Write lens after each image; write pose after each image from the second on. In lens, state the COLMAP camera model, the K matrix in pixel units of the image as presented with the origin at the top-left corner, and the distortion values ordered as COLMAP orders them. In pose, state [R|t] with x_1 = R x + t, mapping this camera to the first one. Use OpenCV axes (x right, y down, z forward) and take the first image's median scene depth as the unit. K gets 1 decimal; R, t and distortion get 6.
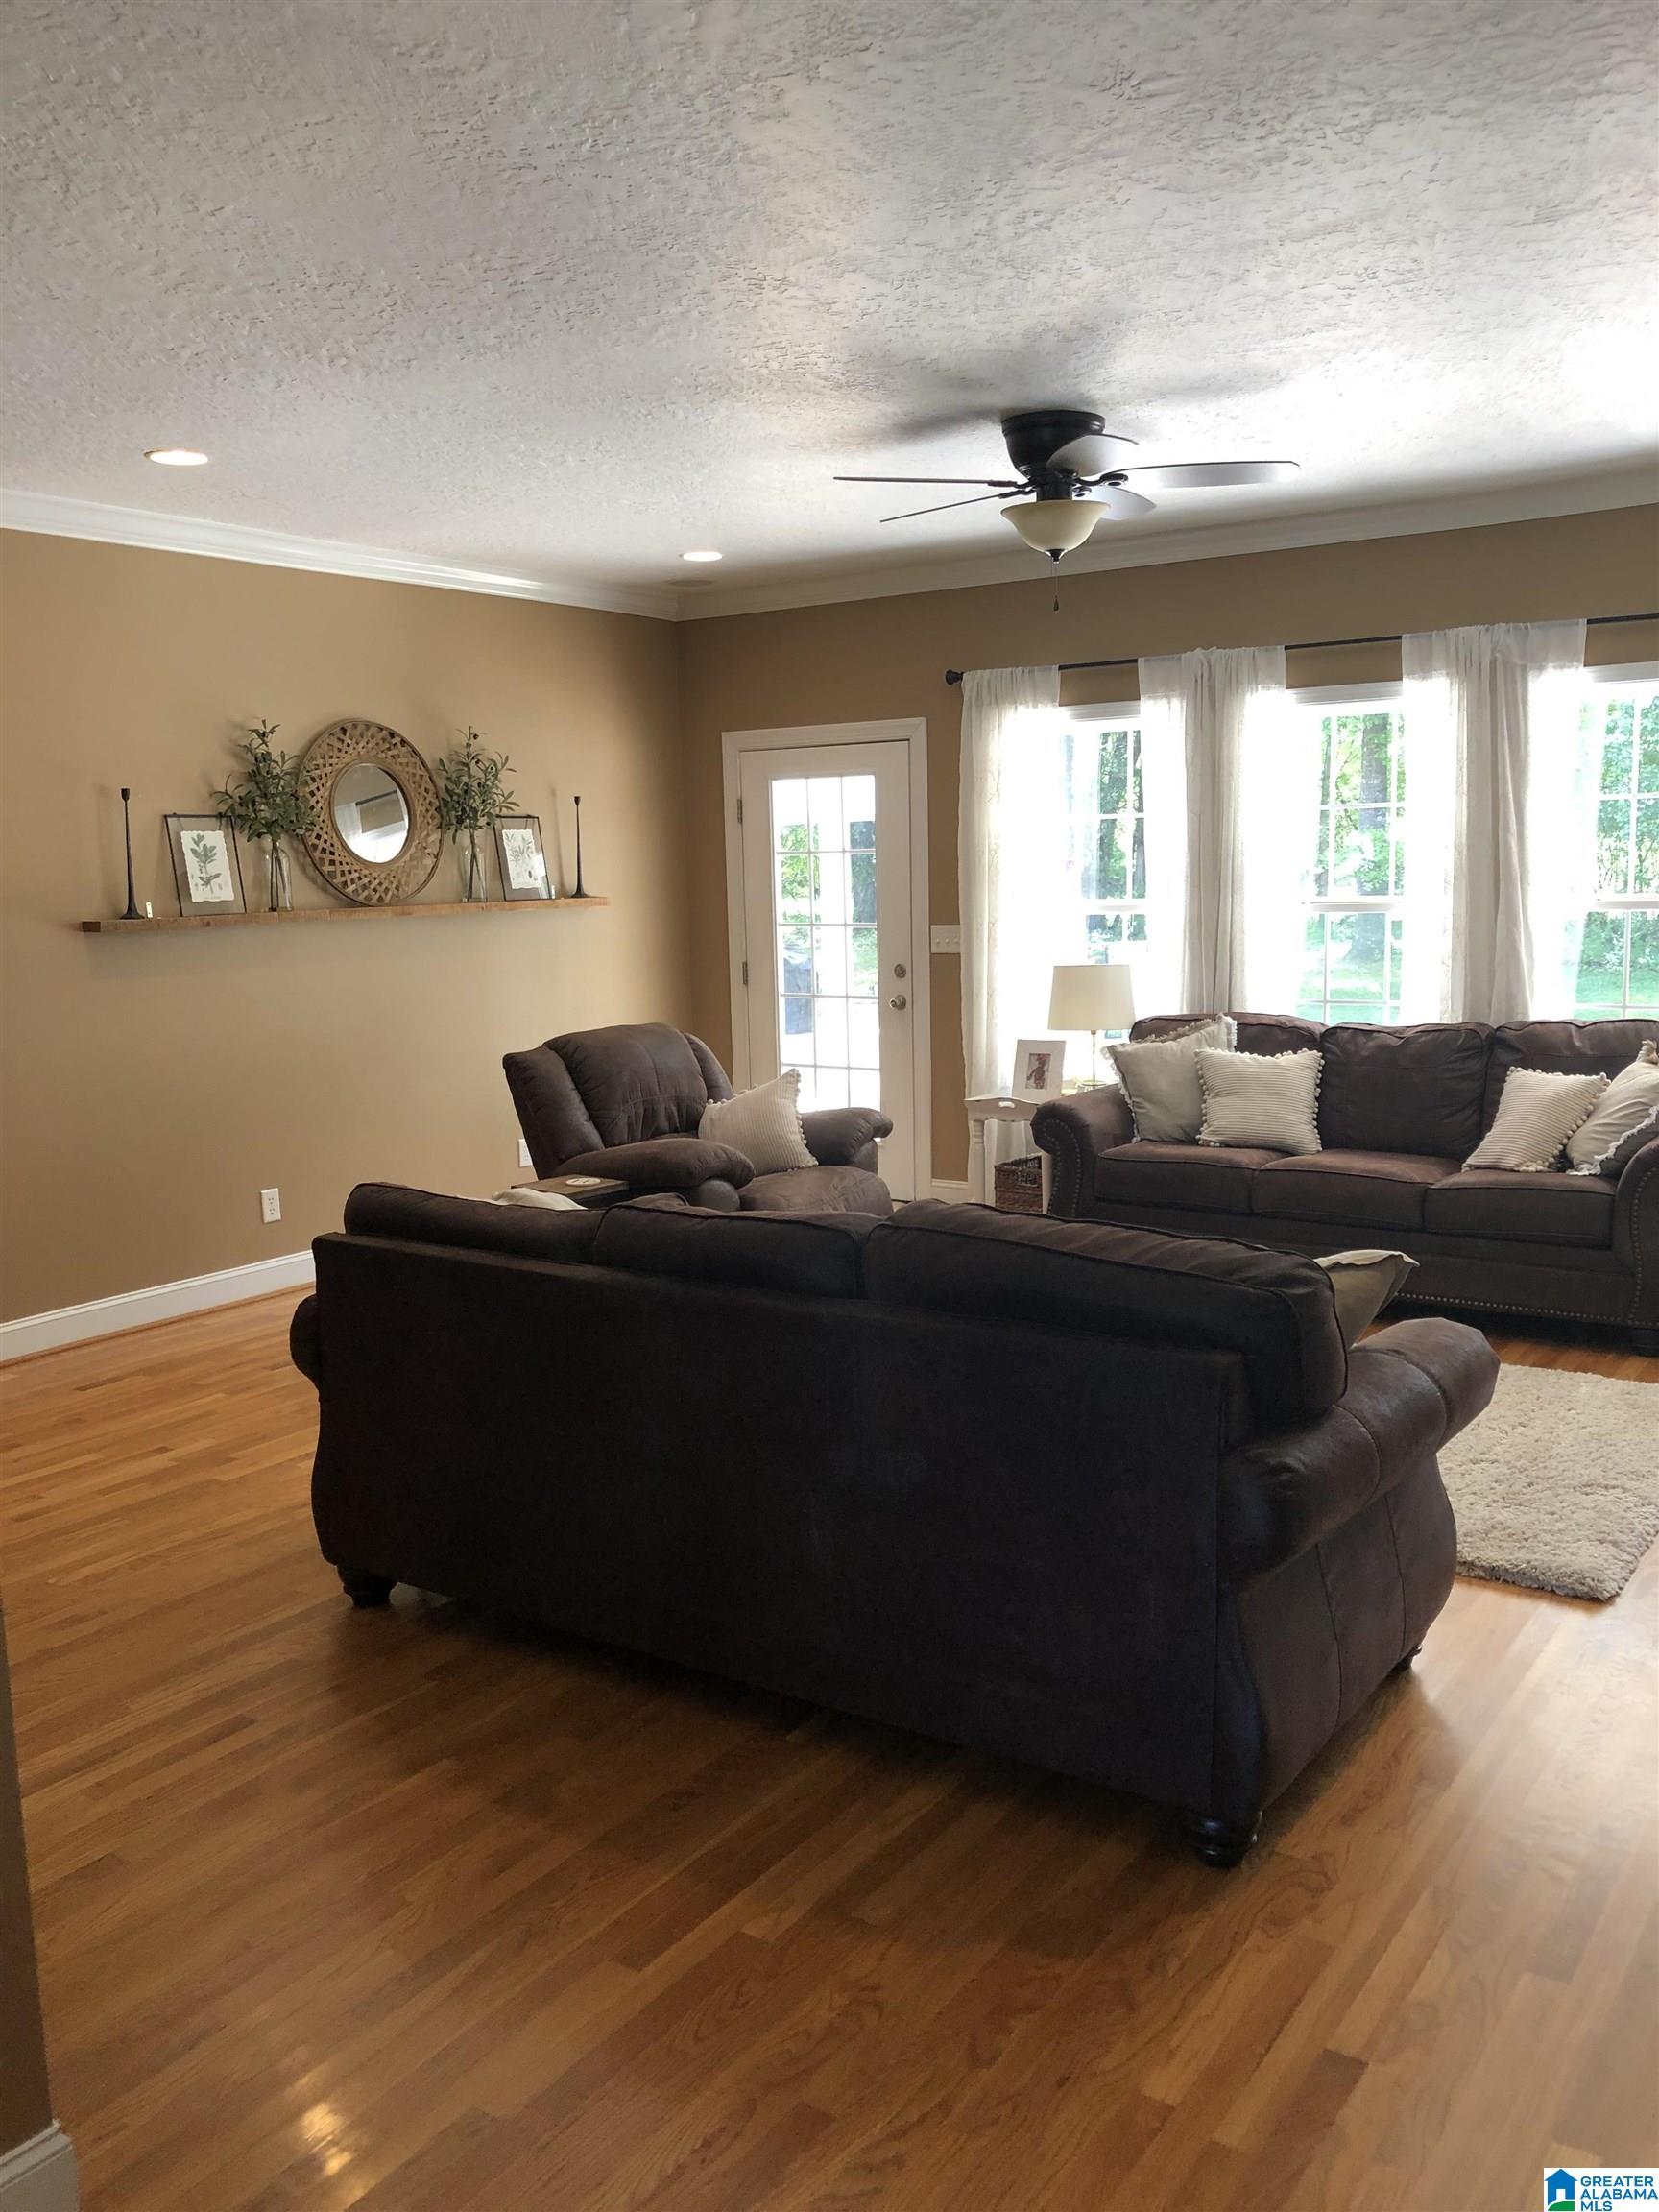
lens RADIAL K [[1831.2, 0, 842.8], [0, 1831.2, 1085.7], [0, 0, 1]] dist [0.019171, 0.031123]
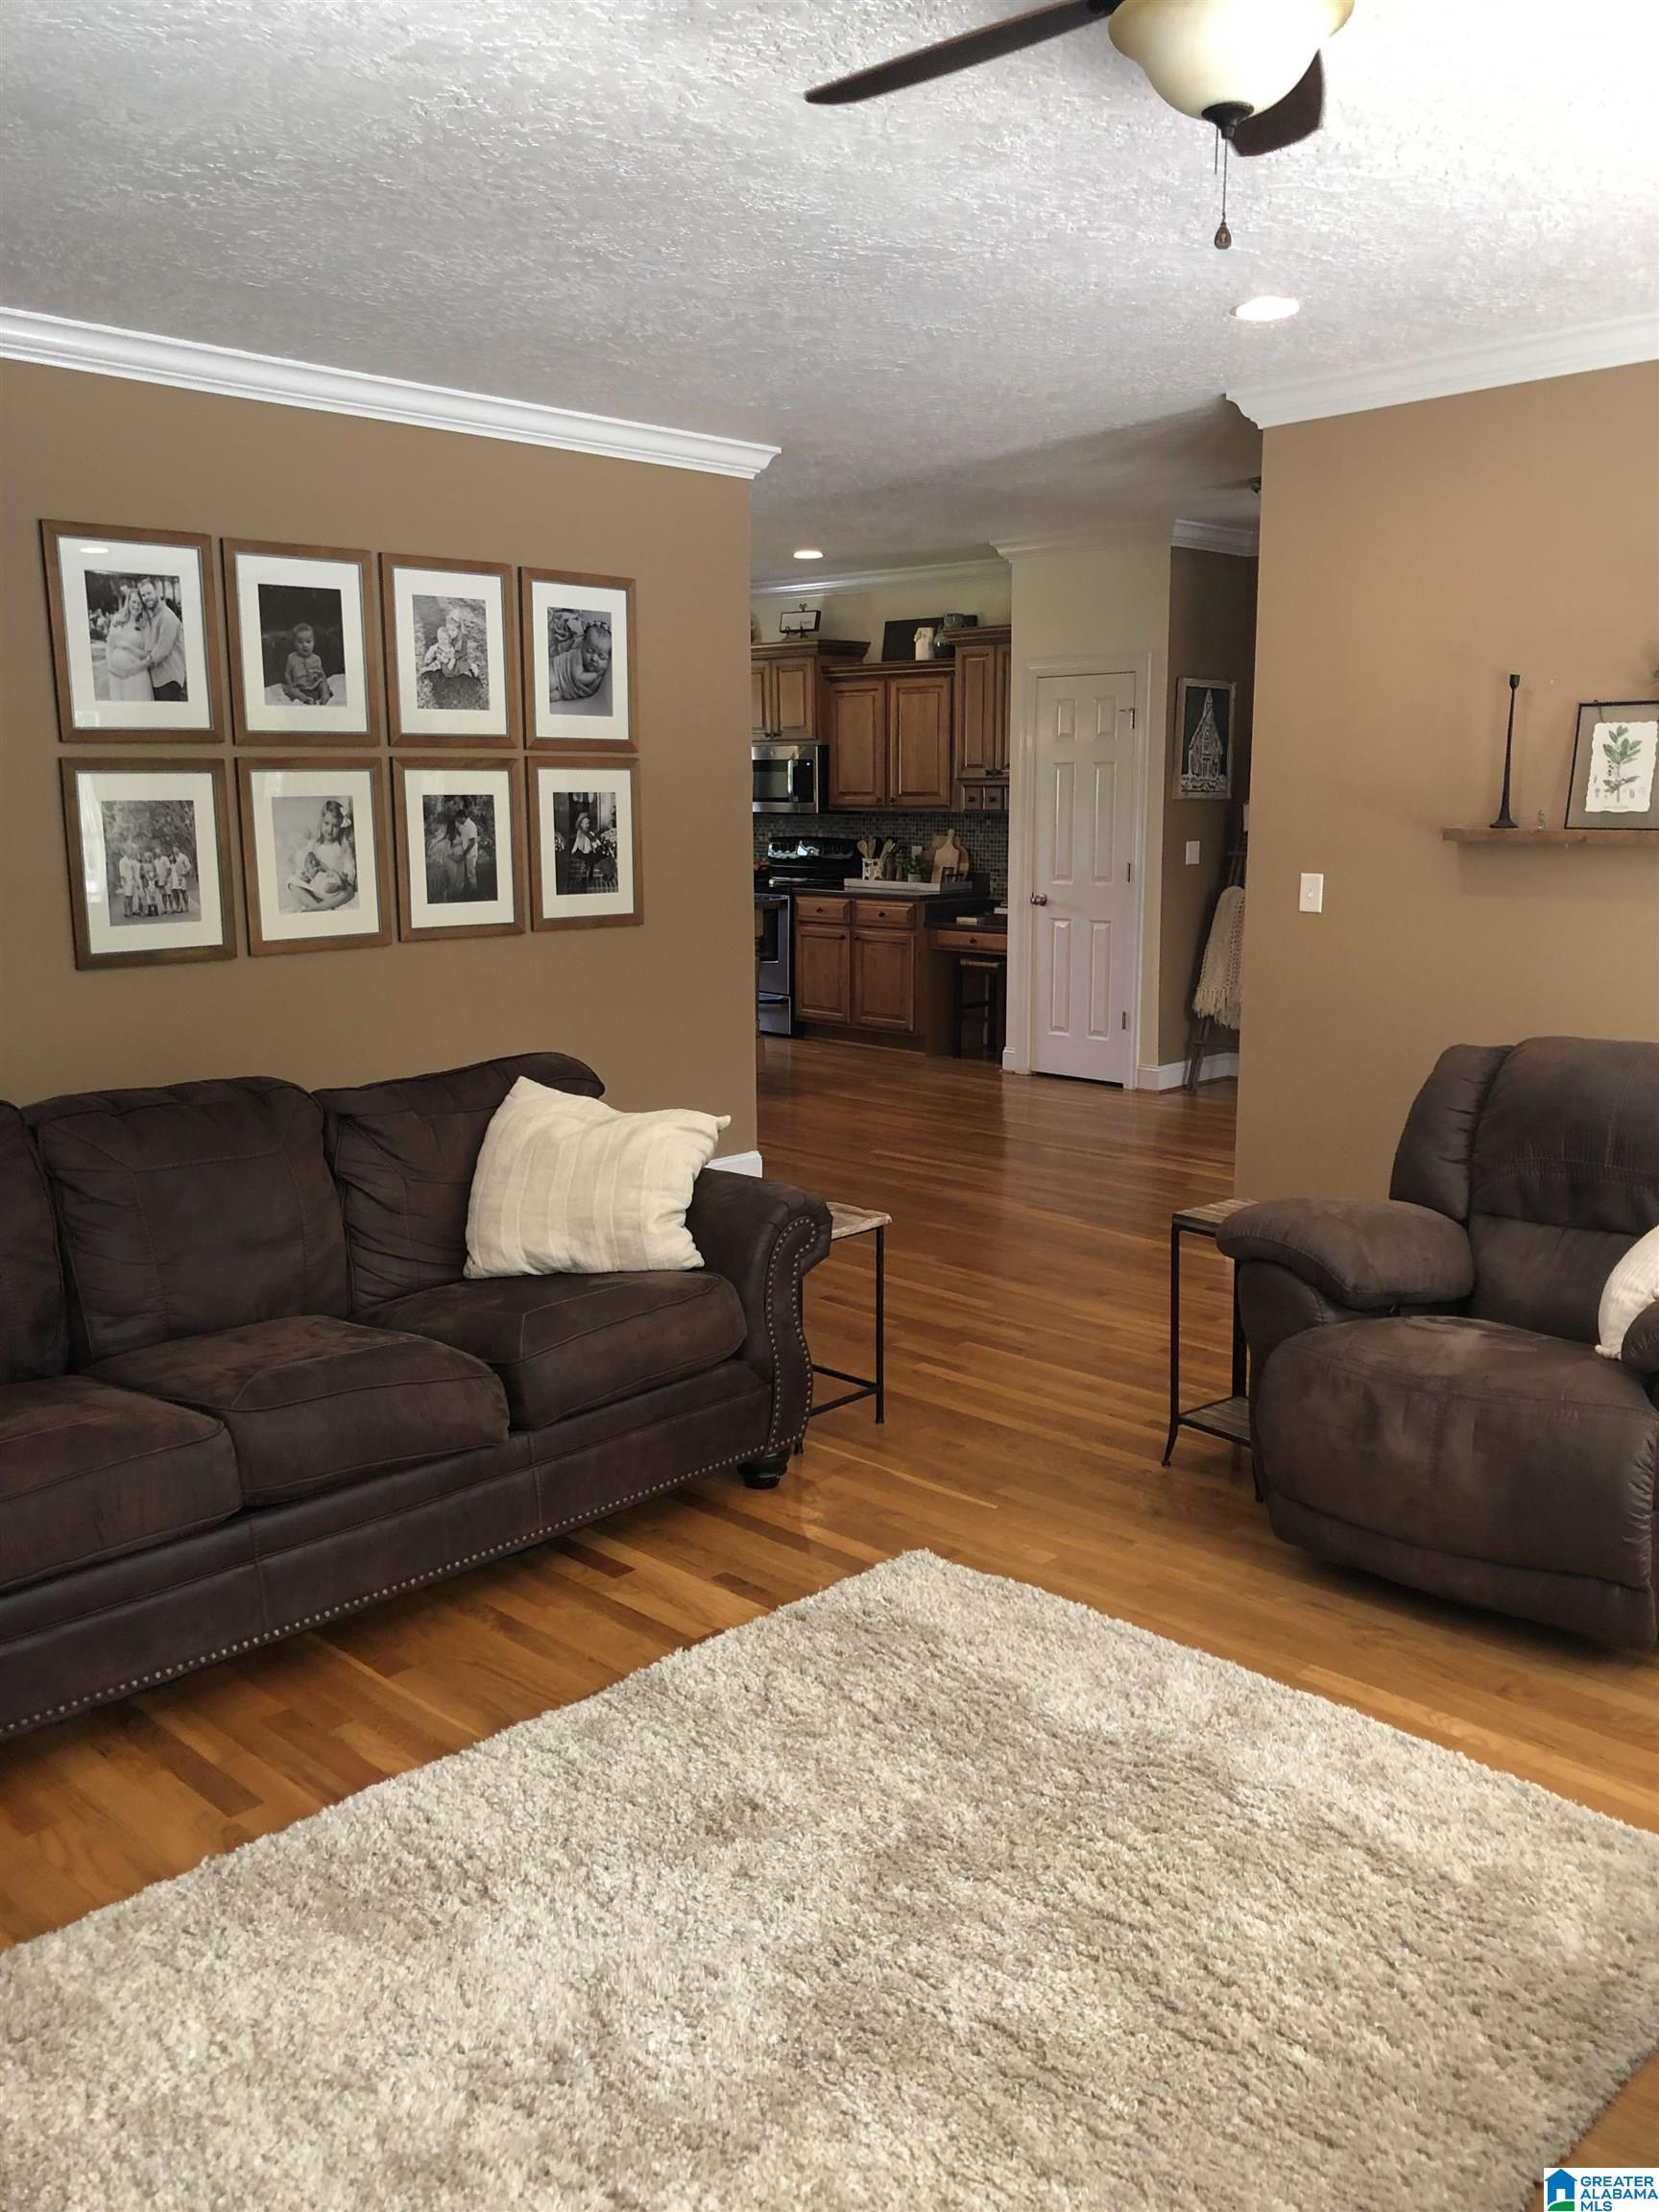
lens RADIAL K [[1831.2, 0, 825.4], [0, 1831.2, 1096.5], [0, 0, 1]] dist [0.019171, 0.031123]
pose [[-0.161809, 0.195284, -0.967307, 0.506954], [-0.112601, 0.970168, 0.214697, -0.114471], [0.980377, 0.143660, -0.134993, 0.797720]]
